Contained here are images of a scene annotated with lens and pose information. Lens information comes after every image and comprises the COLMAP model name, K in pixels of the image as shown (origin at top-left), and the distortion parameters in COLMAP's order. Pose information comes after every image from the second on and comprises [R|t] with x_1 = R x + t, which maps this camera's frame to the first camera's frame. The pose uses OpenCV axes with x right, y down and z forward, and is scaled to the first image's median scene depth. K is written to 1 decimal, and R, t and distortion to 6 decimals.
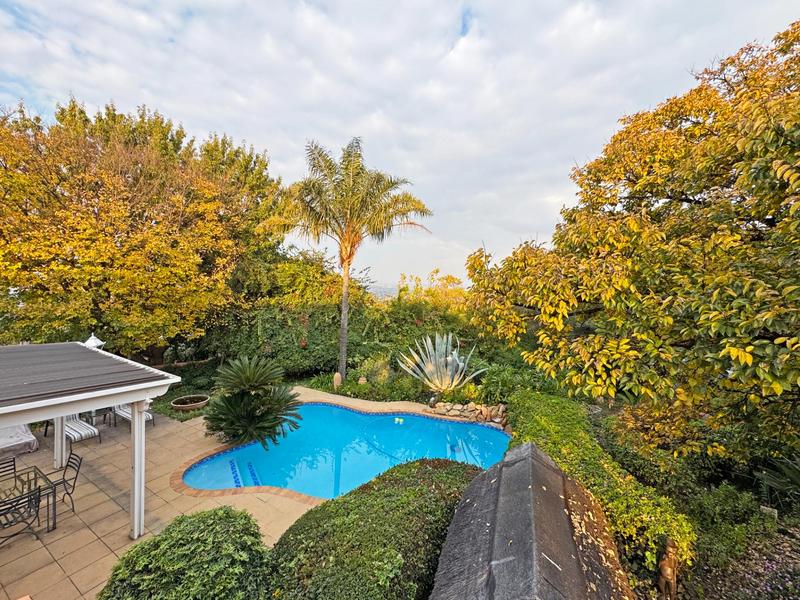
lens RADIAL K [[315.1, 0, 393.5], [0, 315.1, 302.0], [0, 0, 1]] dist [0.007354, -0.001630]
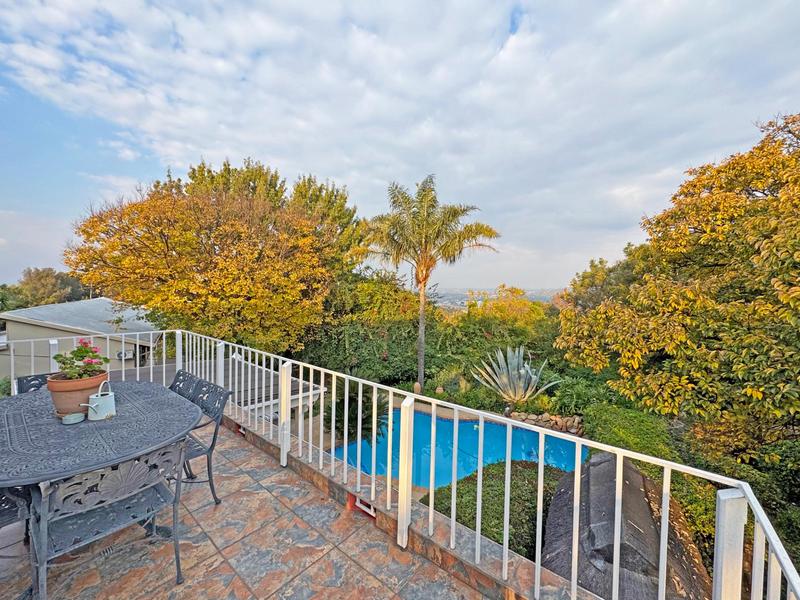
lens RADIAL K [[315.1, 0, 396.5], [0, 315.1, 301.0], [0, 0, 1]] dist [0.007354, -0.001630]
pose [[0.987415, -0.023218, -0.156436, -0.064860], [0.019907, 0.999544, -0.022696, -0.040331], [0.156892, 0.019296, 0.987427, -0.122437]]
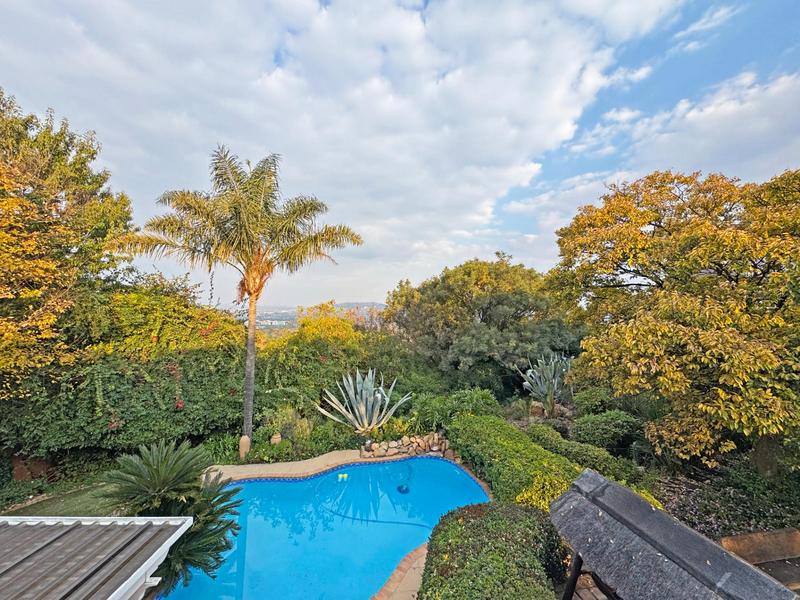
lens RADIAL K [[315.1, 0, 390.9], [0, 315.1, 299.5], [0, 0, 1]] dist [0.007354, -0.001630]
pose [[0.850346, 0.000492, 0.526224, -0.272207], [0.042368, 0.996689, -0.069395, -0.042820], [-0.524515, 0.081305, 0.847510, 0.109262]]
